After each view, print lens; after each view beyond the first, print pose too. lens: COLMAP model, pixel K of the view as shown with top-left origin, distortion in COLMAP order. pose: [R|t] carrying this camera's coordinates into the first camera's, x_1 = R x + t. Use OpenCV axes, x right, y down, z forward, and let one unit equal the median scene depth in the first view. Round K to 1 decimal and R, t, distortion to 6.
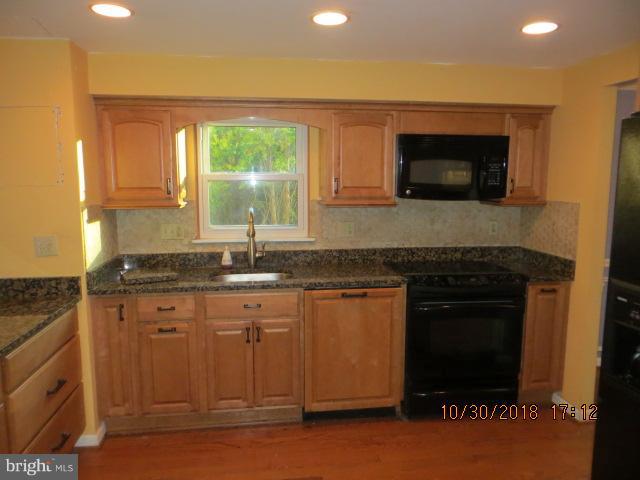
lens RADIAL K [[476.3, 0, 319.3], [0, 476.3, 239.9], [0, 0, 1]] dist [-0.040701, -0.003386]
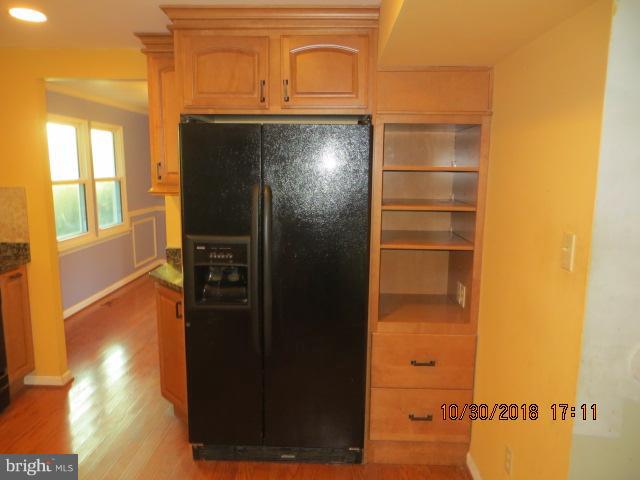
lens RADIAL K [[476.3, 0, 318.8], [0, 476.3, 240.7], [0, 0, 1]] dist [-0.040701, -0.003386]
pose [[0.168404, -0.146620, 0.974753, -0.353238], [0.112580, 0.985266, 0.128751, -0.021069], [-0.979268, 0.088055, 0.182429, 0.184049]]
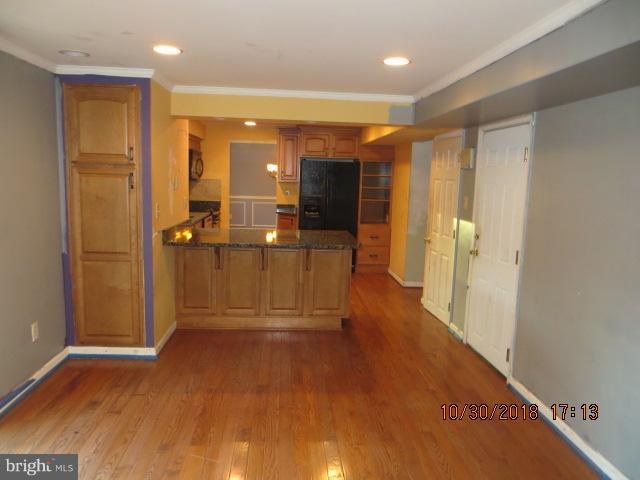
lens RADIAL K [[476.3, 0, 319.9], [0, 476.3, 240.1], [0, 0, 1]] dist [-0.040701, -0.003386]
pose [[0.079638, -0.134644, 0.987689, -2.022147], [0.083112, 0.988282, 0.128024, -0.034211], [-0.993353, 0.071893, 0.089895, 0.234603]]
